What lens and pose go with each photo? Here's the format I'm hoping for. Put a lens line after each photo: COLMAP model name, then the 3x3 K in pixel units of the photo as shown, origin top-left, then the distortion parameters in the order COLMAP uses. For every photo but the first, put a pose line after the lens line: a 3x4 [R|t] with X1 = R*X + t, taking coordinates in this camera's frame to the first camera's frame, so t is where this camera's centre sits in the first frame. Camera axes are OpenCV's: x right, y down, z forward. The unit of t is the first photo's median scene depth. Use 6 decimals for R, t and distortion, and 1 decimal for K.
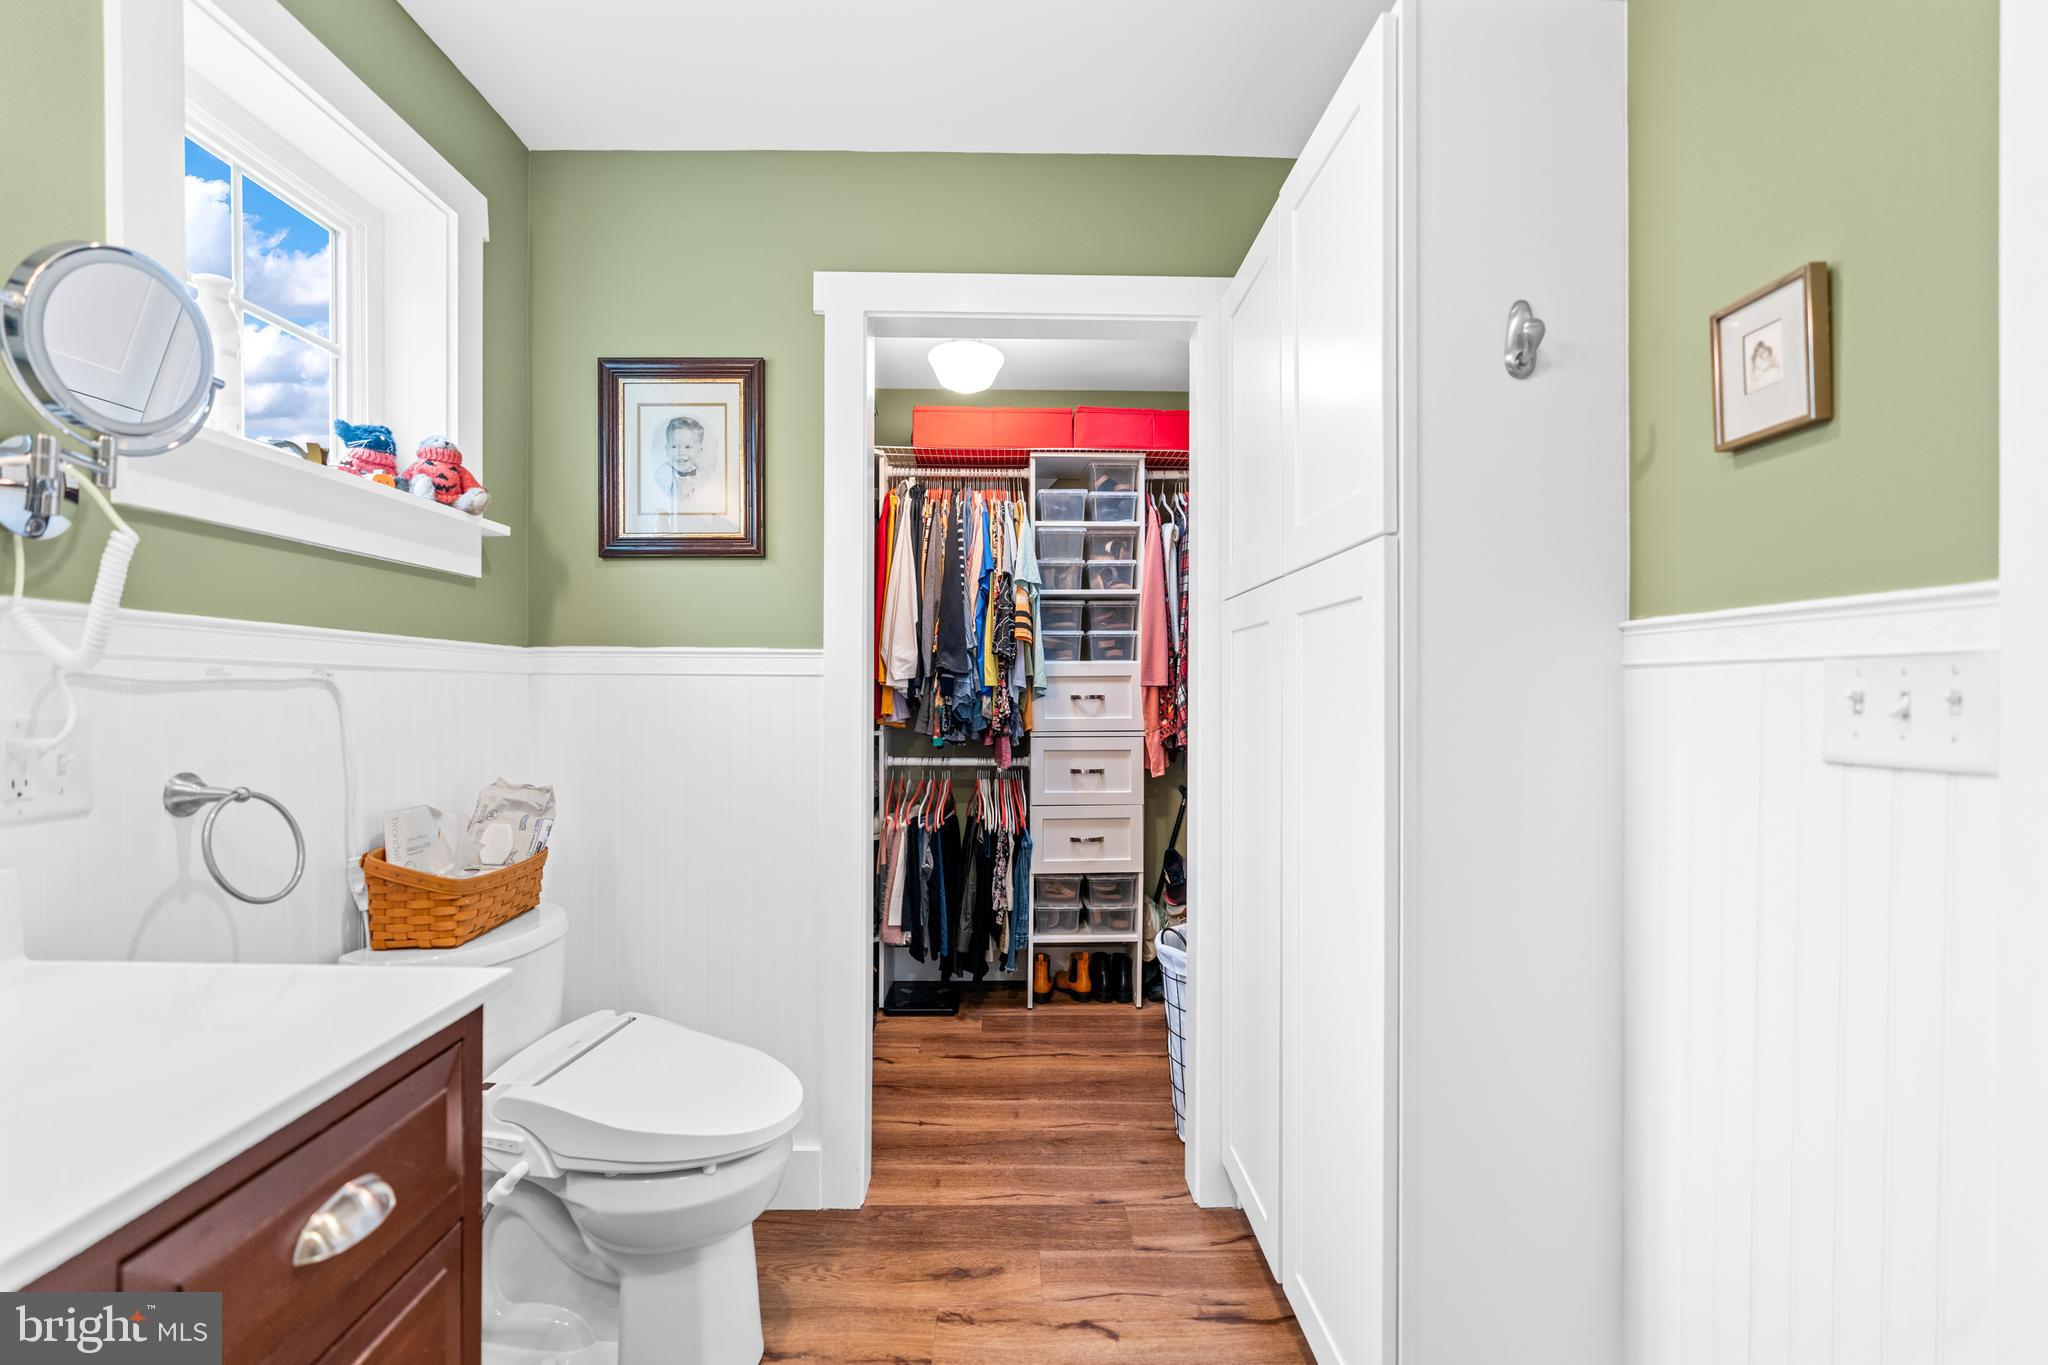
lens RADIAL K [[924.3, 0, 1021.7], [0, 924.3, 704.2], [0, 0, 1]] dist [-0.011371, 0.002398]
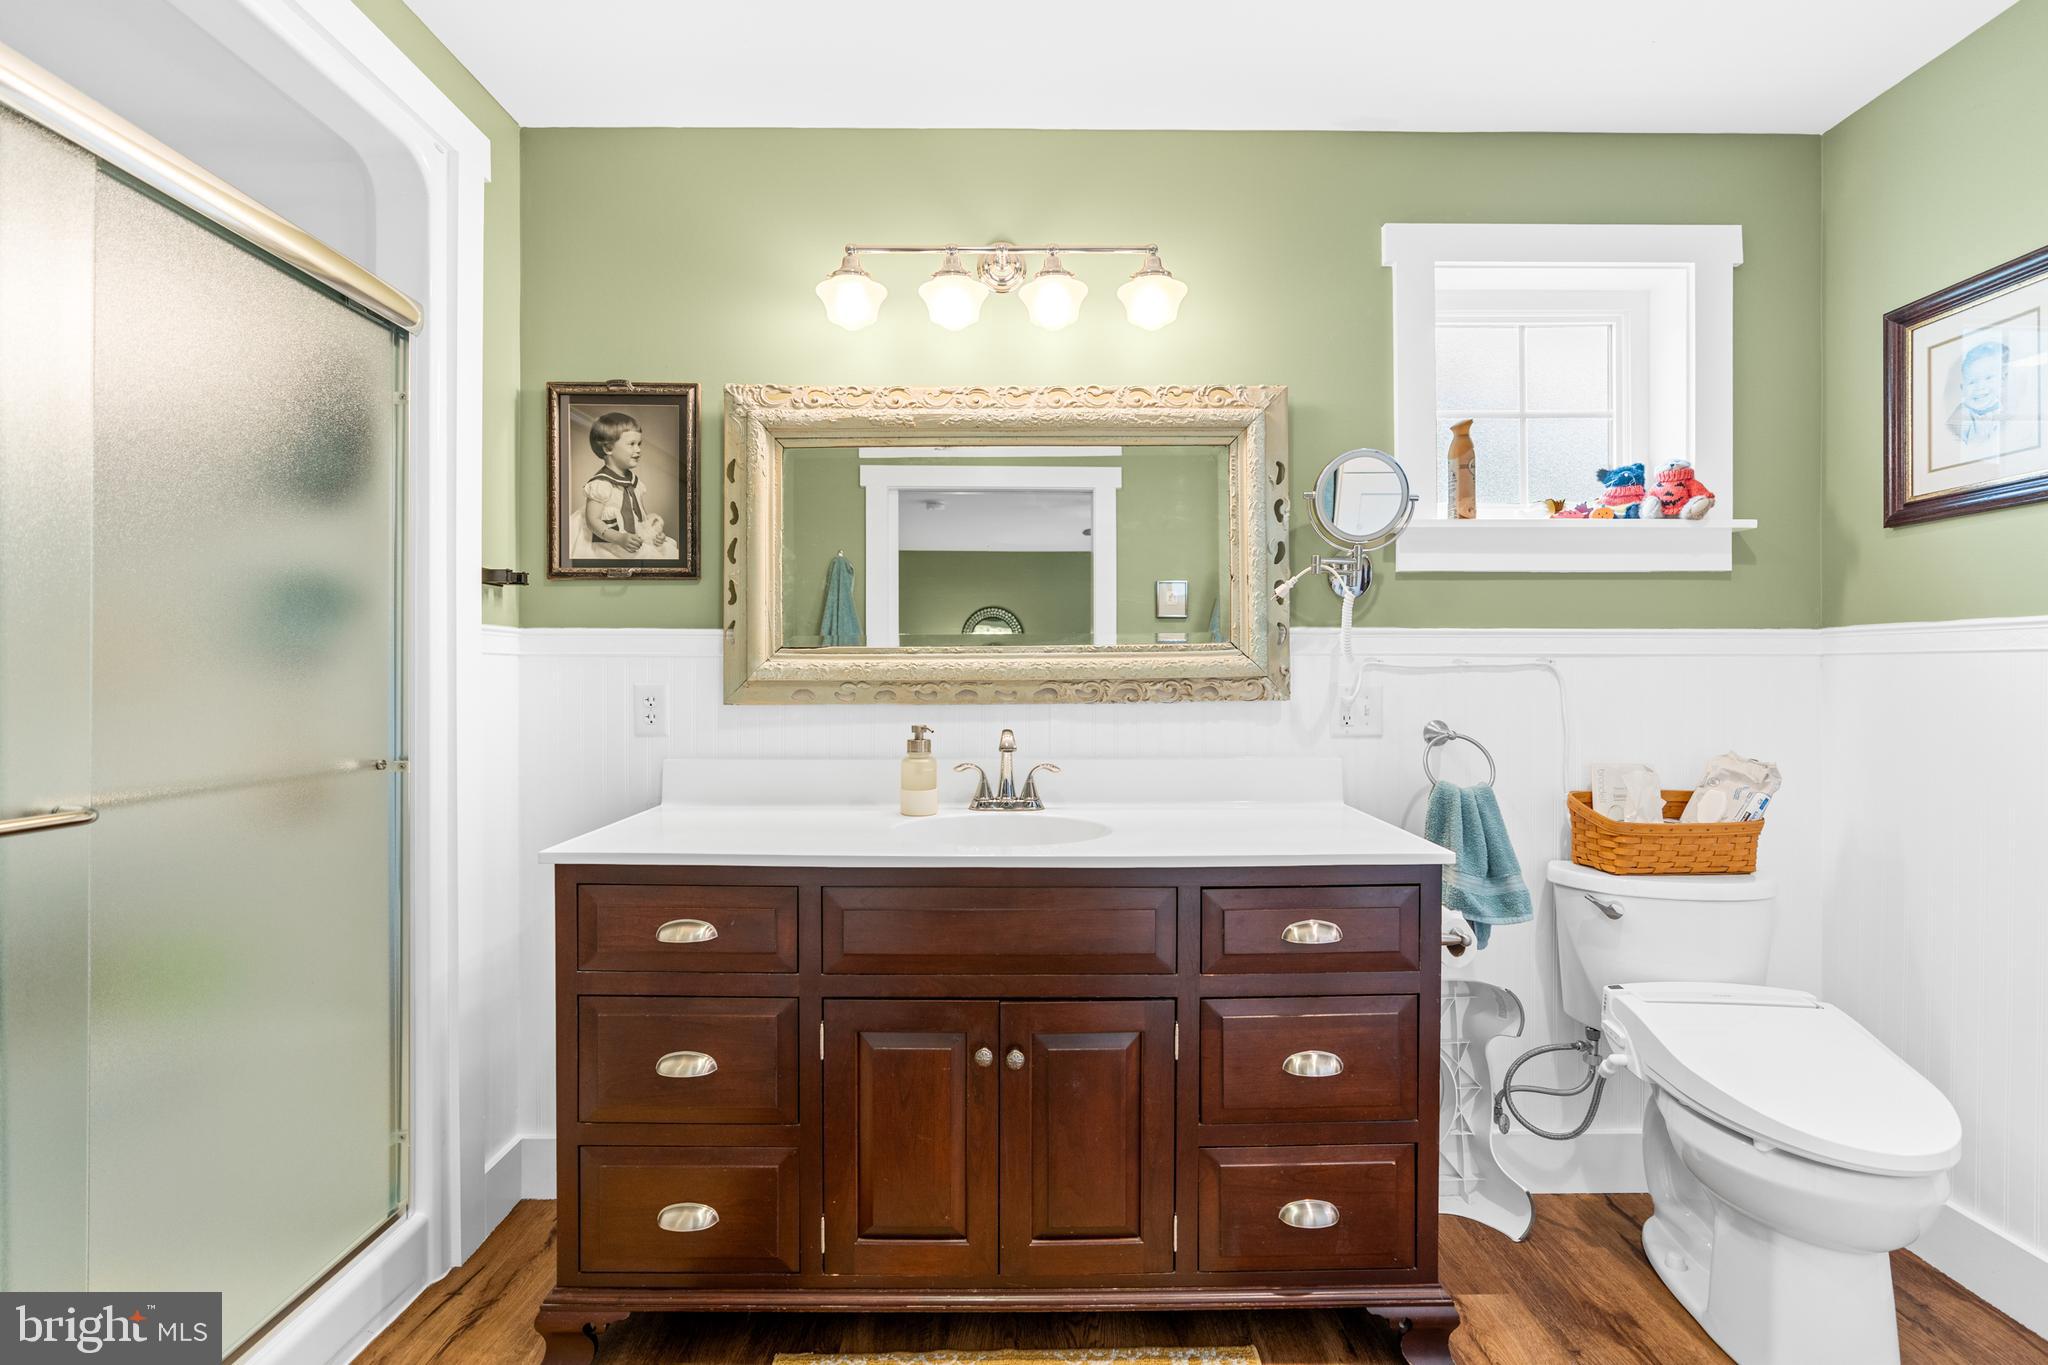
lens RADIAL K [[924.3, 0, 1033.8], [0, 924.3, 678.7], [0, 0, 1]] dist [-0.011371, 0.002398]
pose [[-0.004362, -0.002775, -0.999987, 0.574847], [-0.012012, 0.999924, -0.002723, 0.007240], [0.999918, 0.012000, -0.004395, 0.178375]]
